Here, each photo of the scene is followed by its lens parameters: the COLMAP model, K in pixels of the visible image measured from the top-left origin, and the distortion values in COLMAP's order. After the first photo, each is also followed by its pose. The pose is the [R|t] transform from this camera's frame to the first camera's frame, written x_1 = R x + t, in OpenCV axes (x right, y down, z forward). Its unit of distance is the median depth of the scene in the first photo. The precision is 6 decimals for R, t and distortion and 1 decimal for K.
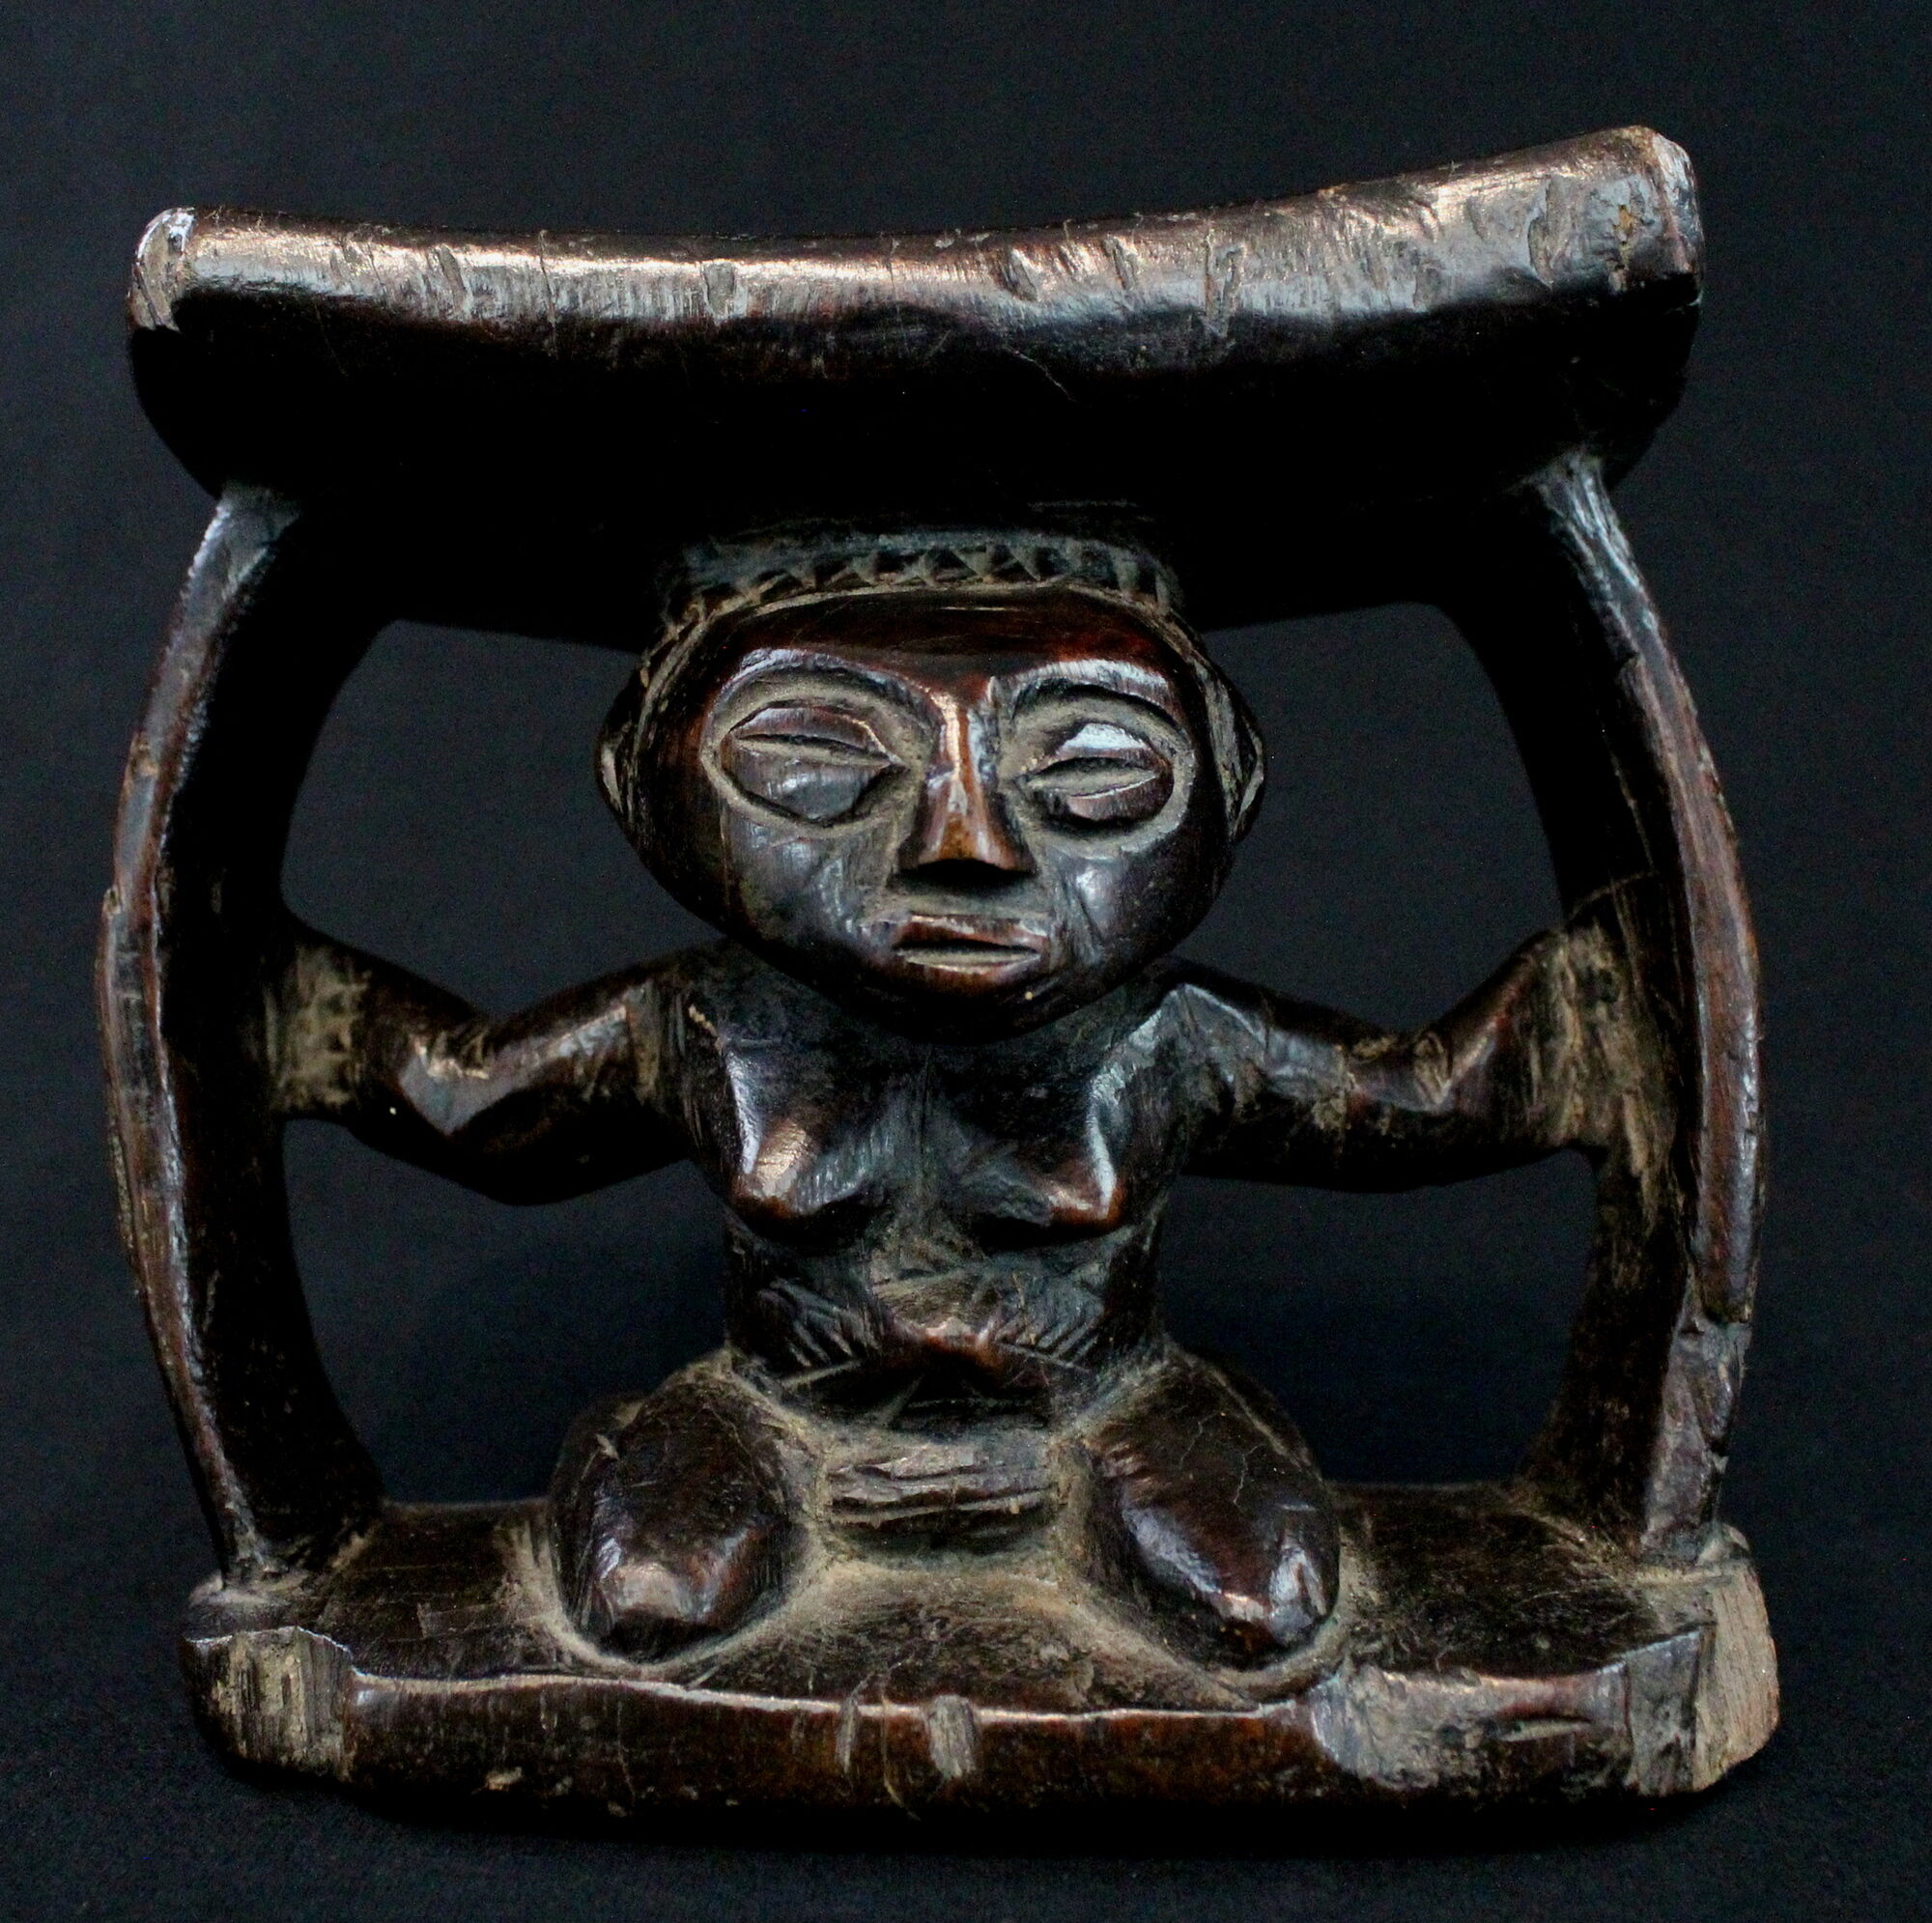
lens RADIAL K [[2500.3, 0, 875.2], [0, 2500.3, 996.2], [0, 0, 1]] dist [-0.146785, 0.000000]
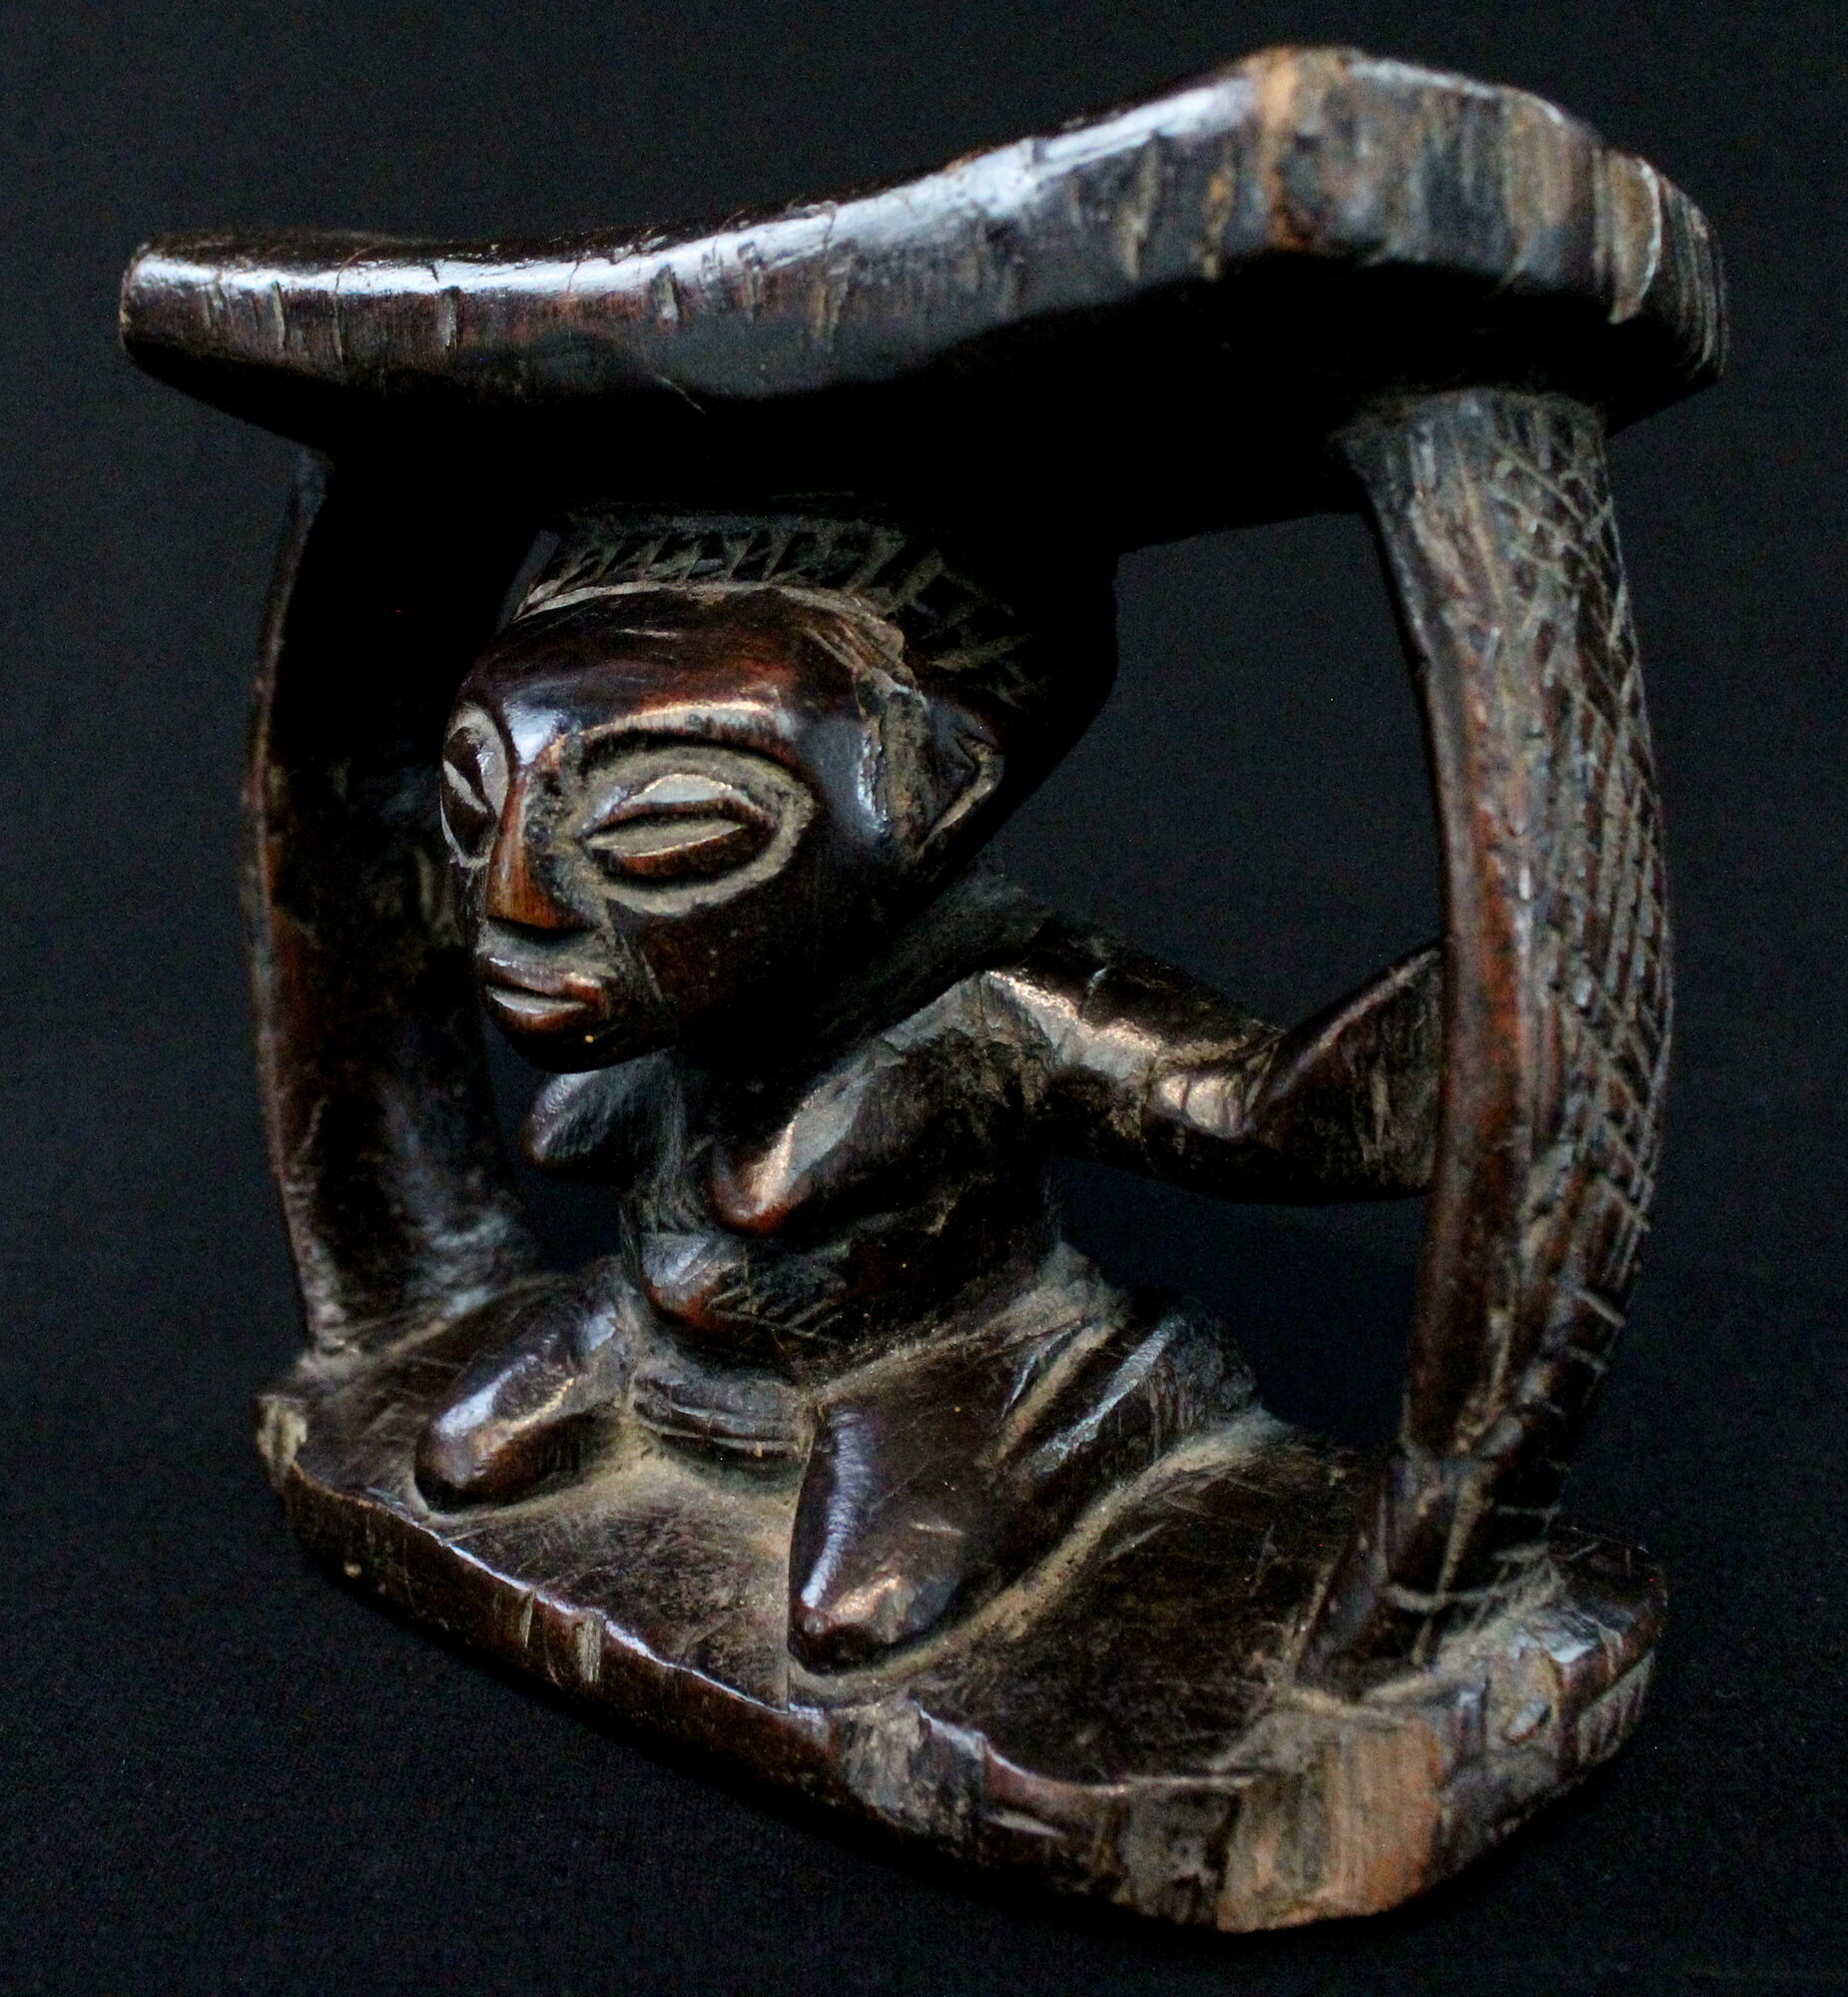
lens RADIAL K [[2675.9, 0, 629.5], [0, 2675.9, 972.7], [0, 0, 1]] dist [-0.148574, 0.000000]
pose [[0.742331, 0.133580, -0.656583, 0.743703], [0.035130, 0.970818, 0.237229, -0.270130], [0.669112, -0.199169, 0.715976, 0.180357]]
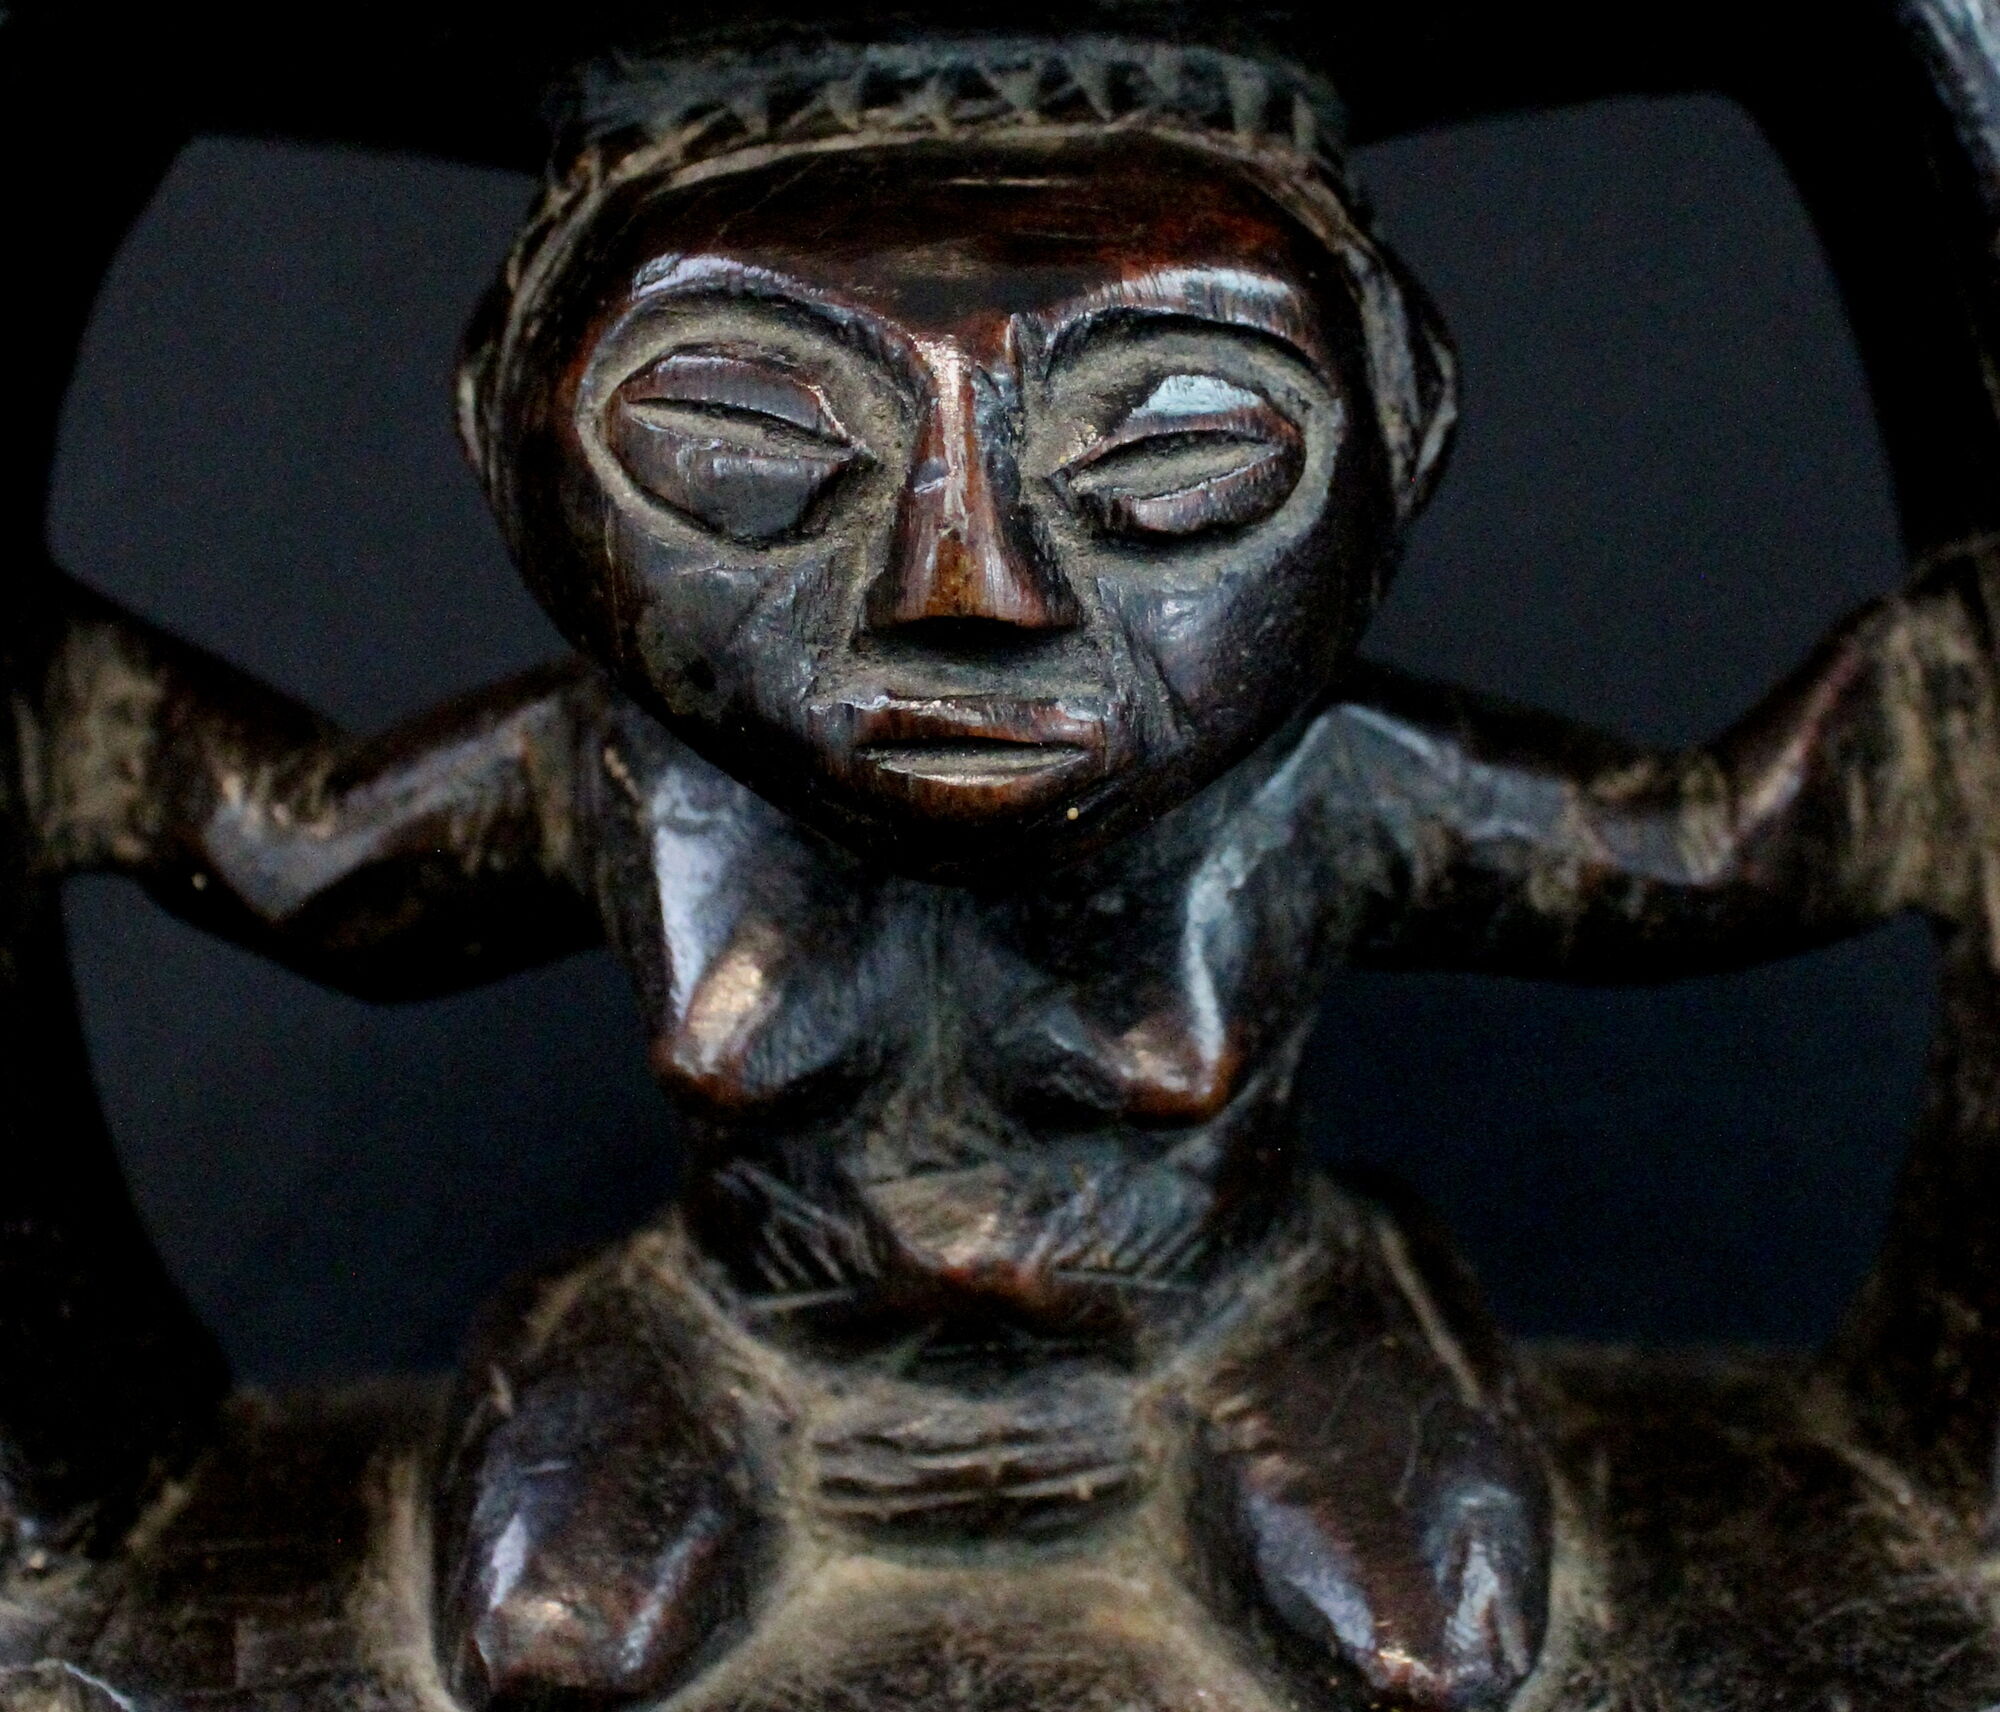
lens RADIAL K [[2996.7, 0, 1135.1], [0, 2996.7, 723.7], [0, 0, 1]] dist [-0.157465, 0.000000]
pose [[0.999843, -0.009131, 0.015162, 0.059812], [0.007095, 0.991580, 0.129303, -0.112091], [-0.016215, -0.129175, 0.991489, 0.209693]]
